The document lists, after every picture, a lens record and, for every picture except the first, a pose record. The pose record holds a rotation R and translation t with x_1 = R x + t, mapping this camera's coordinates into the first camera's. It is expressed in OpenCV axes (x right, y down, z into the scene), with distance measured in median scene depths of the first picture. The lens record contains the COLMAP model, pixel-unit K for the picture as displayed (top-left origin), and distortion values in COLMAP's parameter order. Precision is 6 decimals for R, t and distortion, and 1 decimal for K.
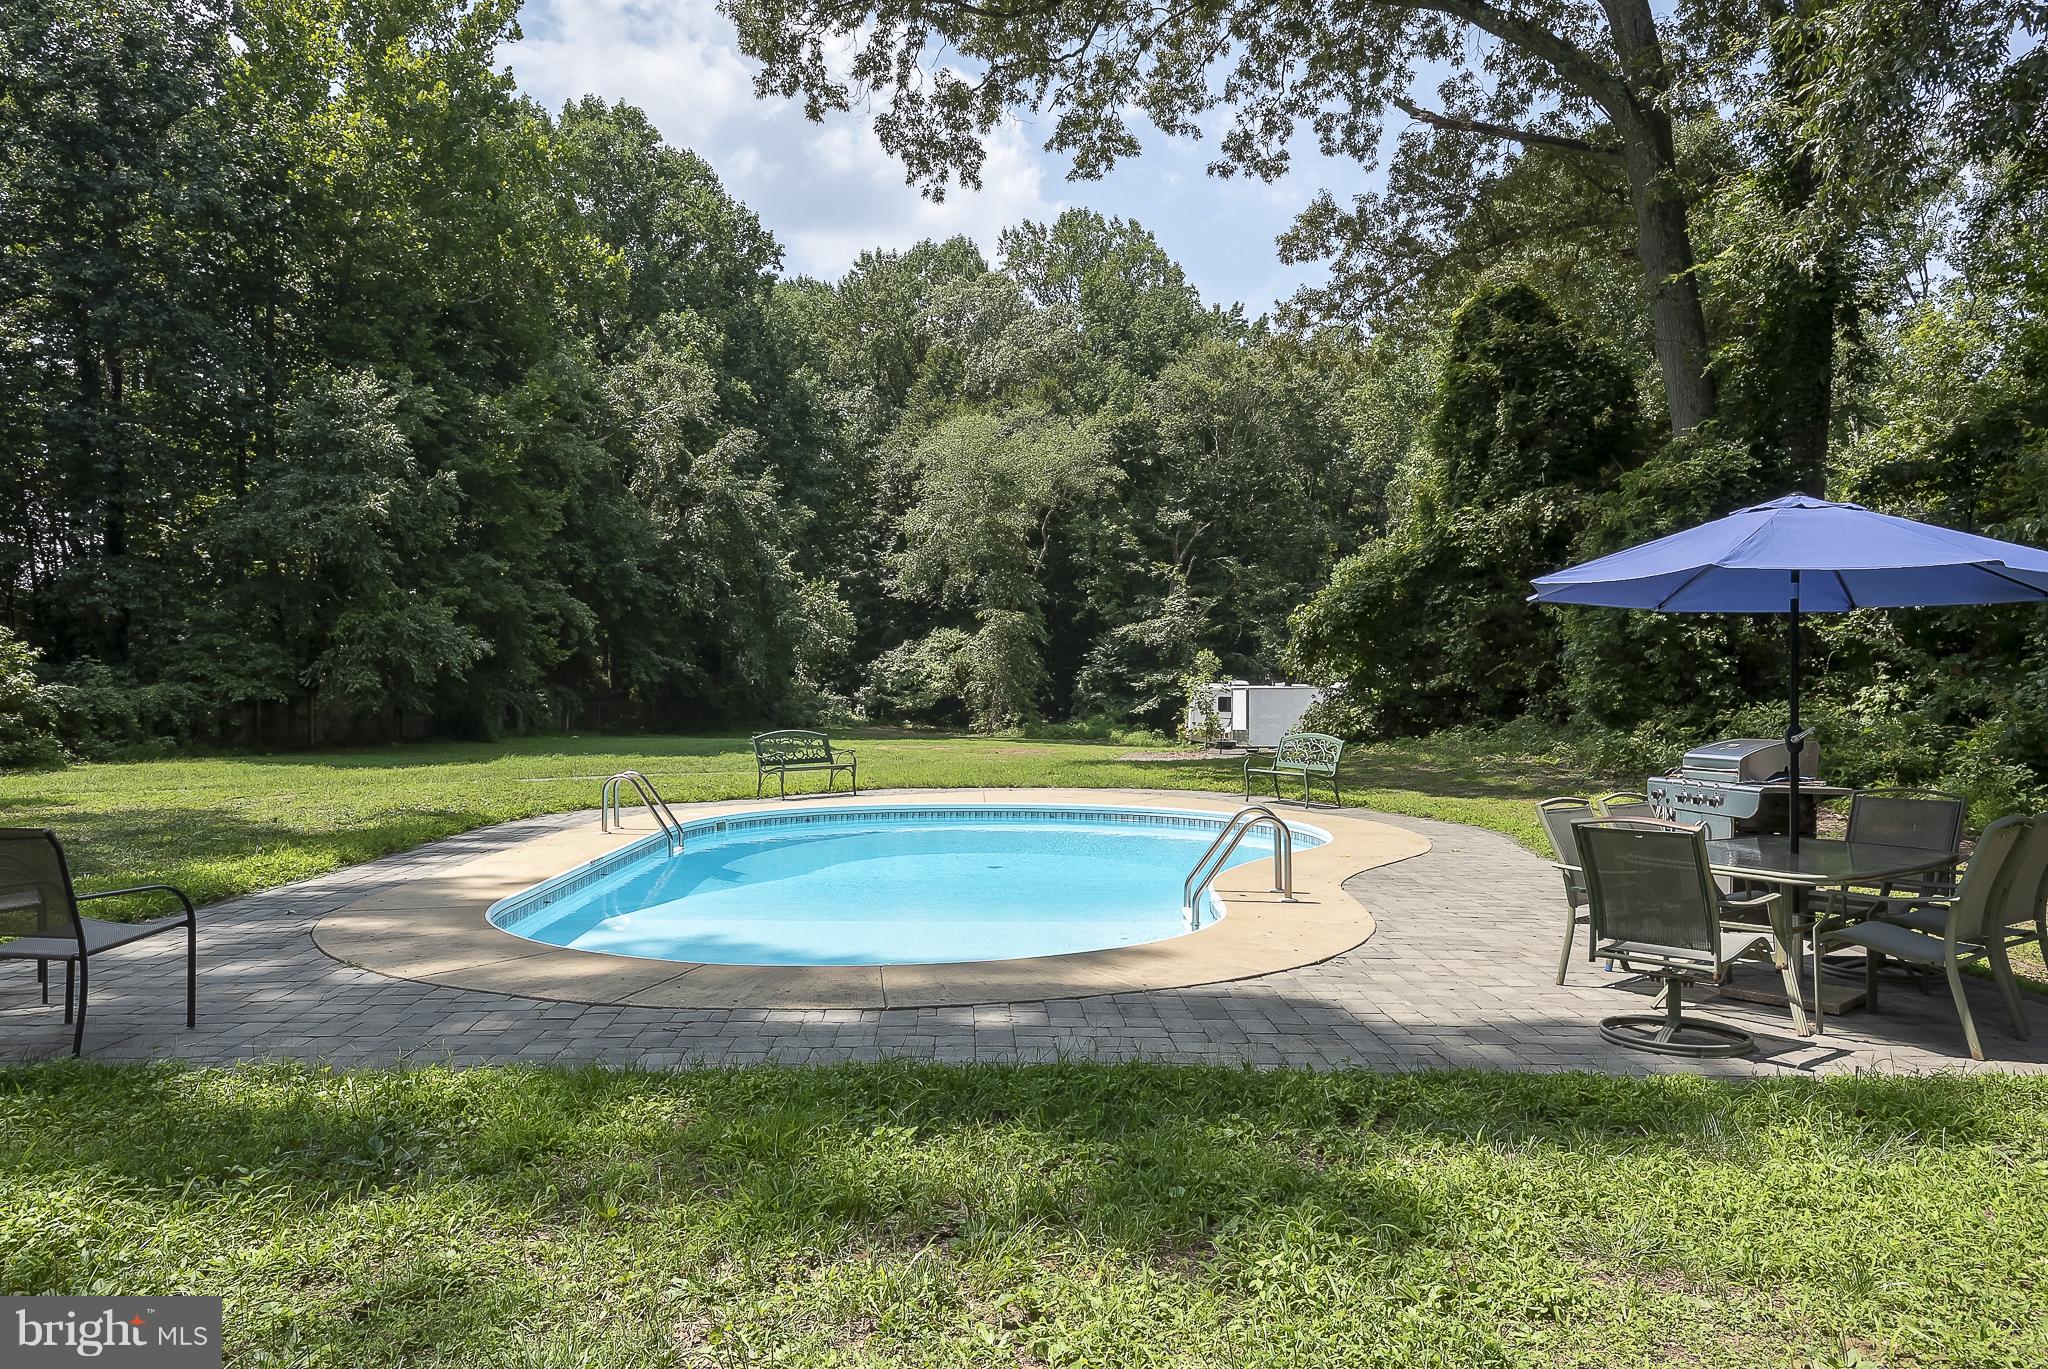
lens RADIAL K [[1474.9, 0, 1024.0], [0, 1474.9, 684.5], [0, 0, 1]] dist [0.027356, 0.008684]
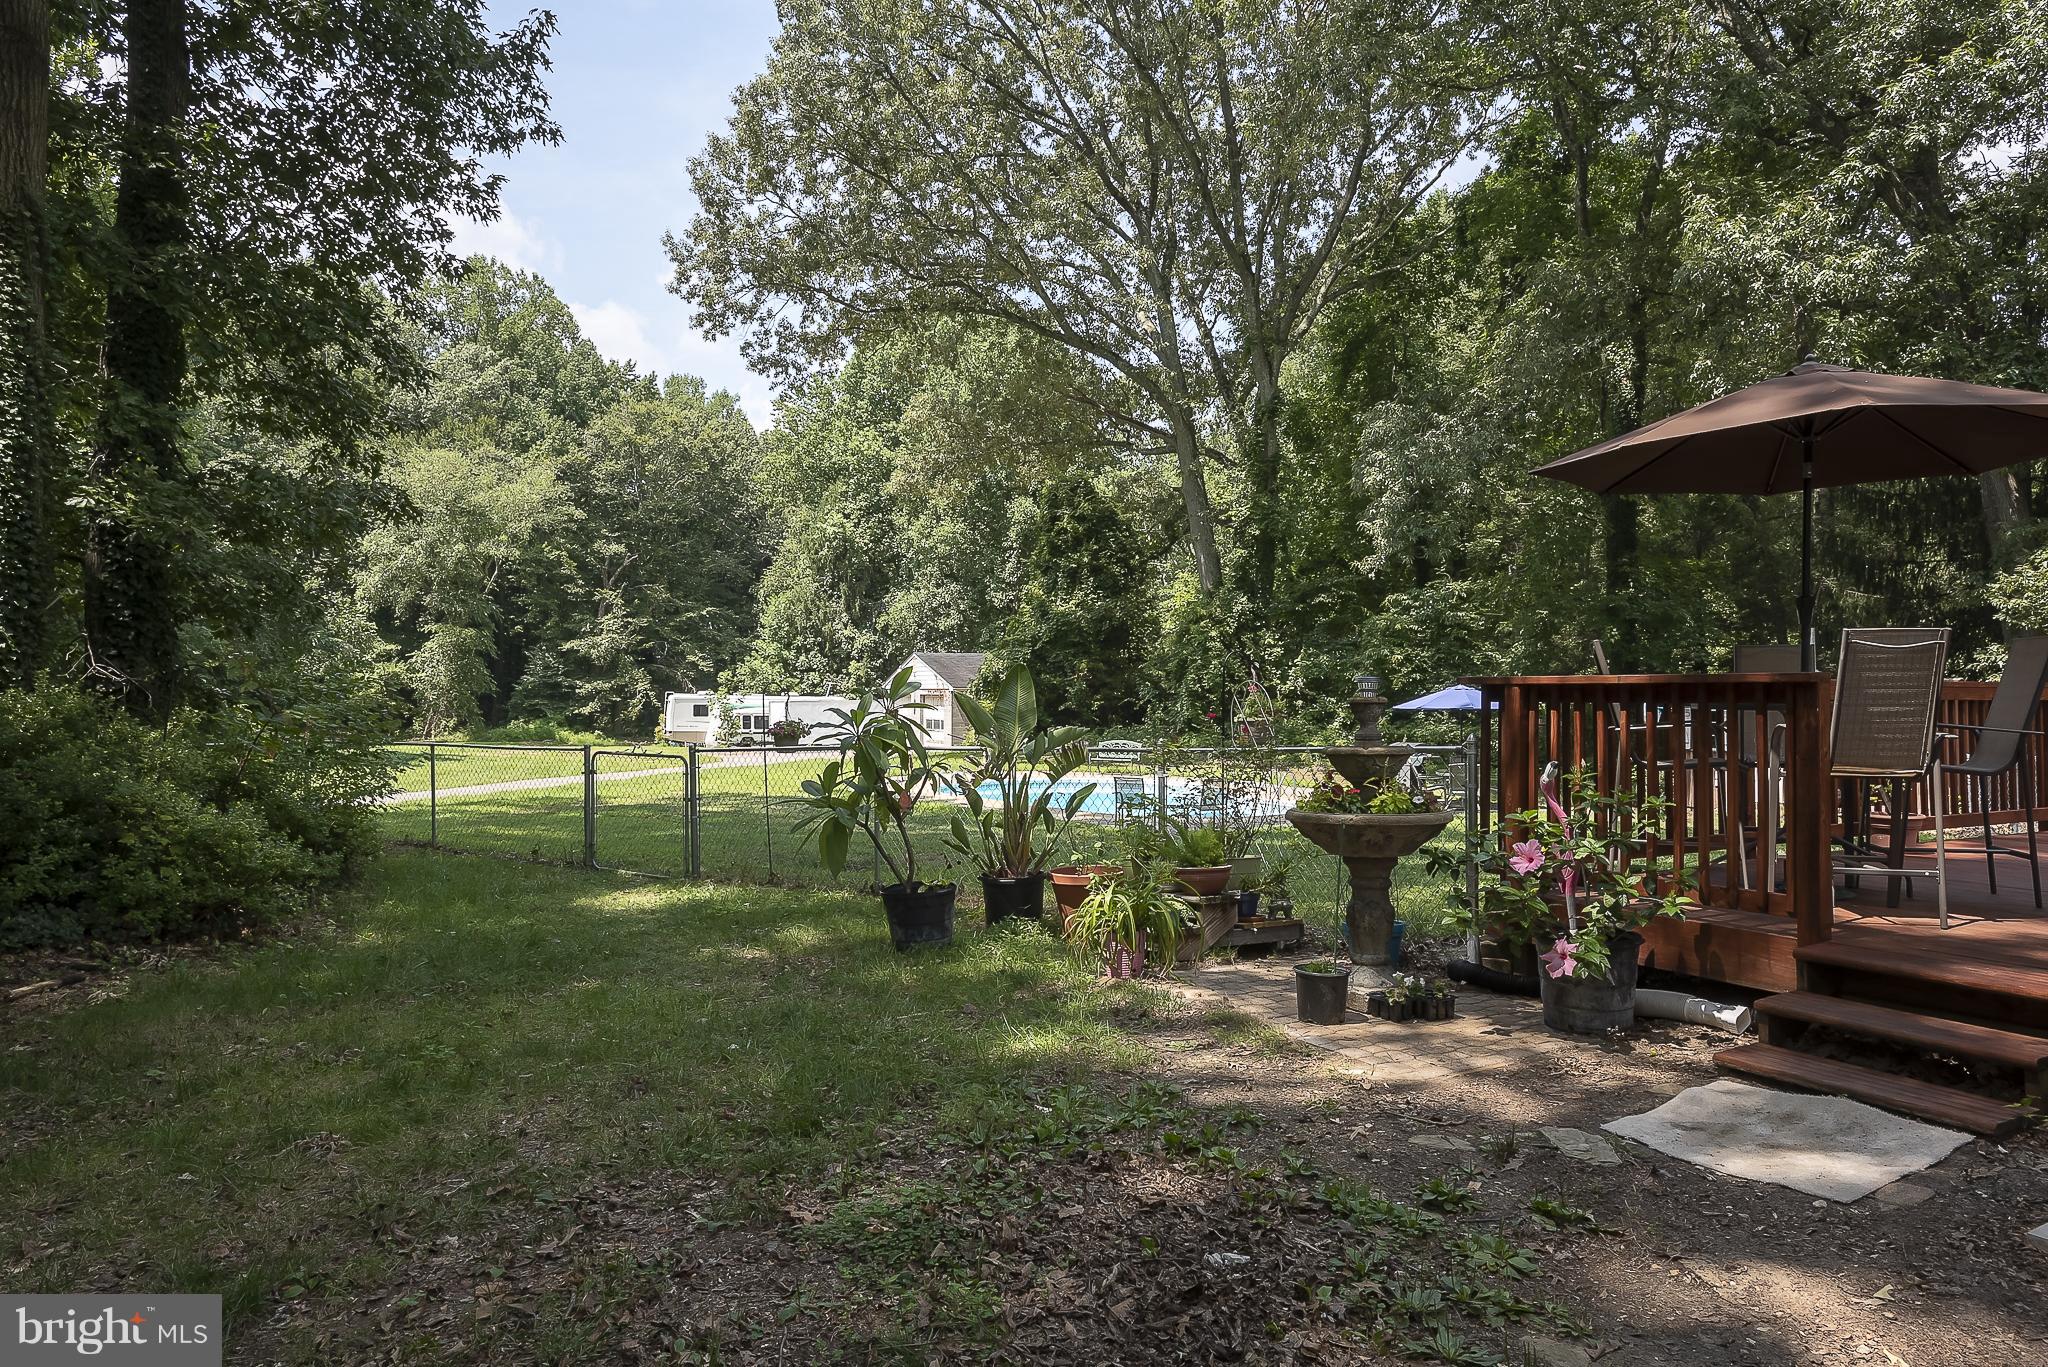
lens RADIAL K [[1451.9, 0, 1024.0], [0, 1451.9, 683.5], [0, 0, 1]] dist [0.059206, 0.003175]
pose [[0.845708, -0.007049, 0.533599, -0.240688], [0.002992, 0.999960, 0.008468, -0.015359], [-0.533637, -0.005565, 0.845695, -0.157127]]
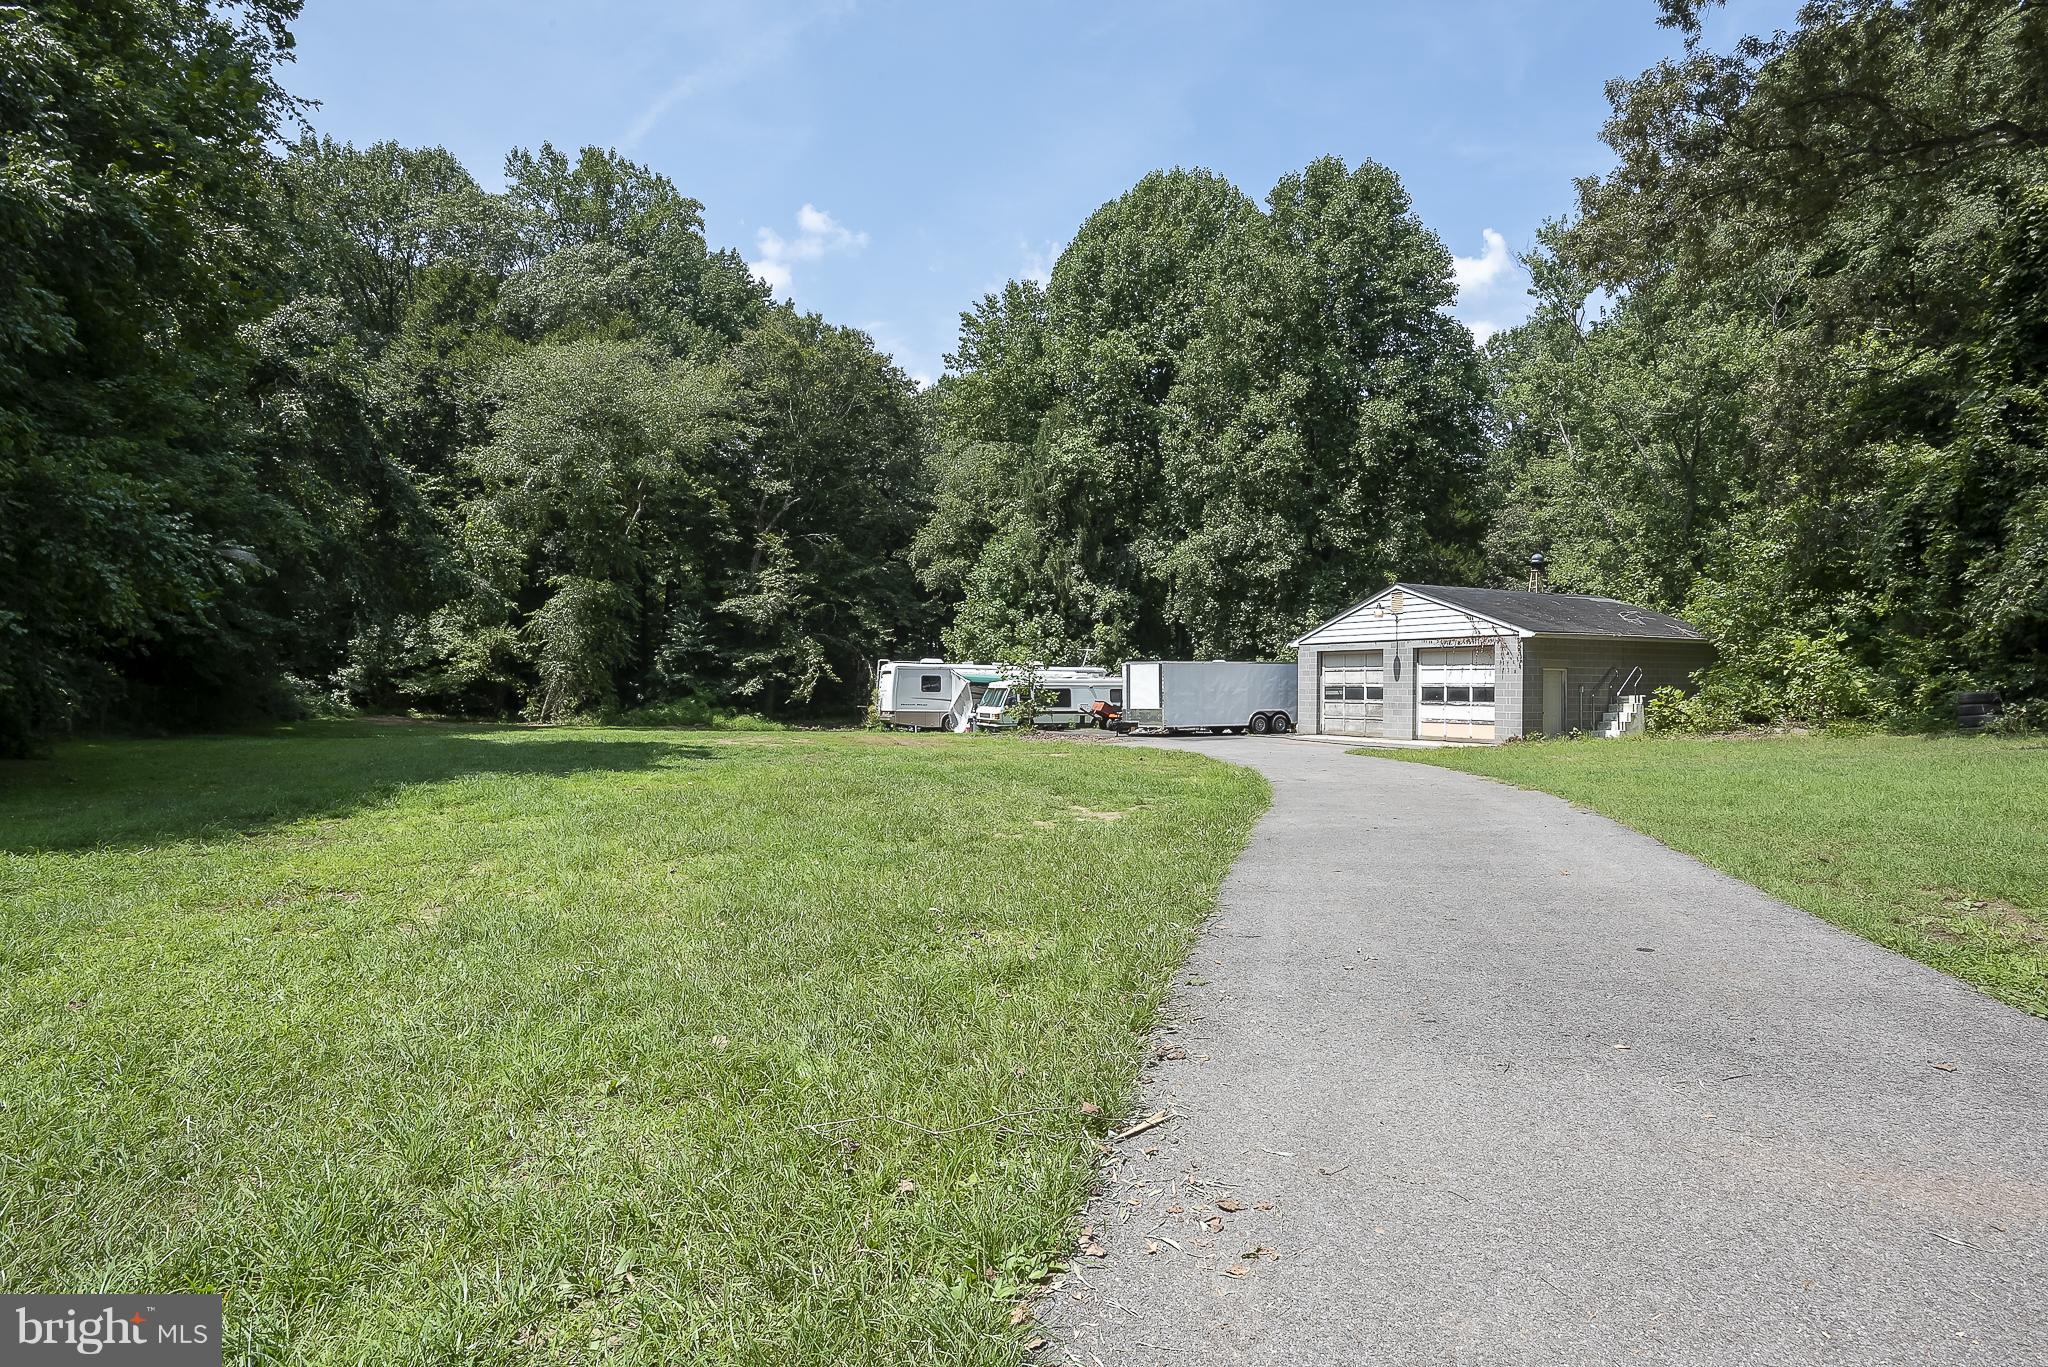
lens RADIAL K [[1172.7, 0, 1024.0], [0, 1172.7, 683.5], [0, 0, 1]] dist [-0.006423, -0.000061]
pose [[0.803483, -0.009530, 0.595252, -0.216846], [0.003847, 0.999934, 0.010816, 0.004611], [-0.595315, -0.006401, 0.803467, 0.303332]]
